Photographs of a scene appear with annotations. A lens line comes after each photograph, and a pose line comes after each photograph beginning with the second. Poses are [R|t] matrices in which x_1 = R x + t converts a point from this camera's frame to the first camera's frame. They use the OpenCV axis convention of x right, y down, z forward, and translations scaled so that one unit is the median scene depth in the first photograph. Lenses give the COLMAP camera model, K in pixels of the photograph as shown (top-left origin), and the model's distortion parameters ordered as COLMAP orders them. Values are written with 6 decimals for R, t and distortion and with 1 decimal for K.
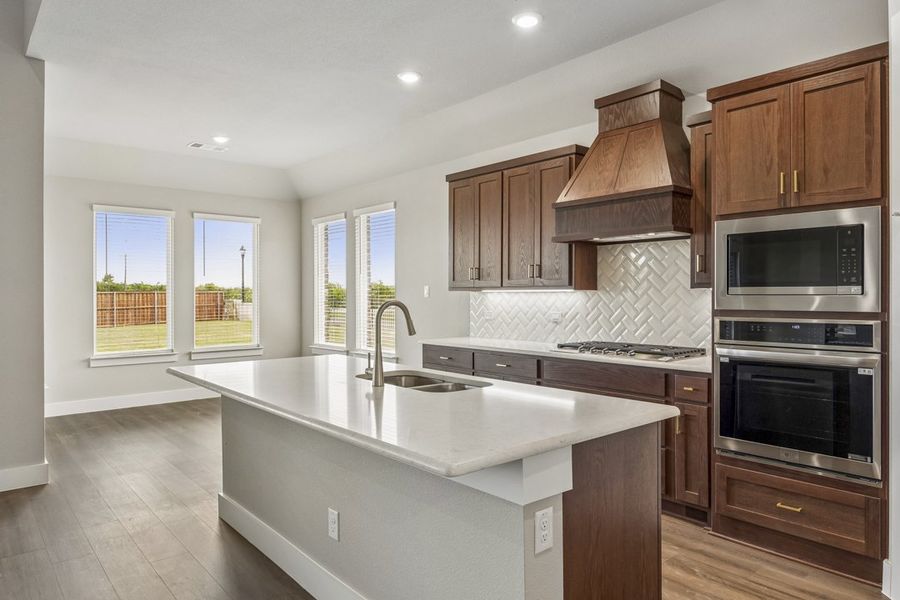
lens RADIAL K [[578.7, 0, 453.8], [0, 578.7, 294.4], [0, 0, 1]] dist [-0.001038, -0.005062]
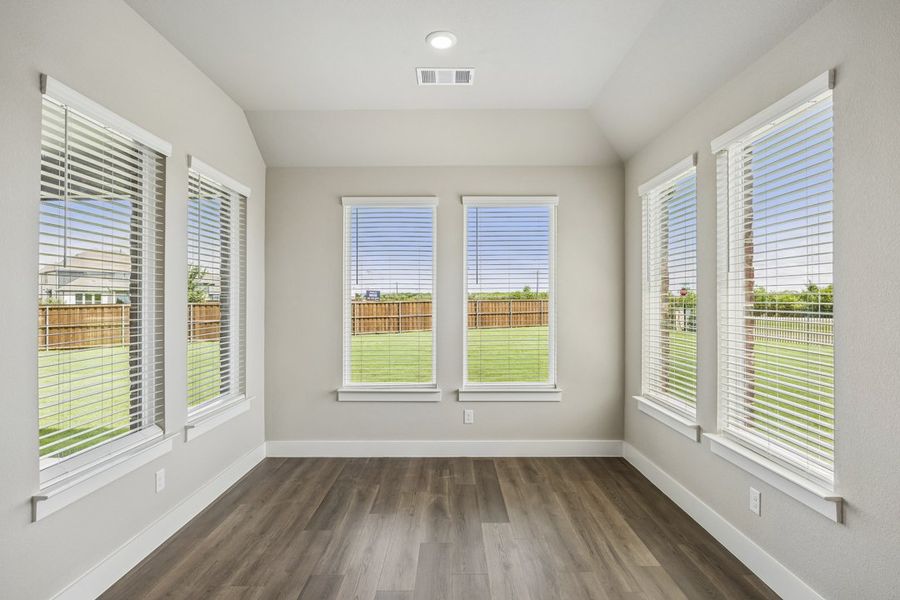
lens RADIAL K [[471.5, 0, 449.5], [0, 471.5, 299.1], [0, 0, 1]] dist [0.007306, 0.001303]
pose [[0.757611, -0.000671, -0.652707, -0.156296], [-0.001314, 0.999996, -0.002554, -0.024016], [0.652706, 0.002793, 0.757607, 1.070795]]
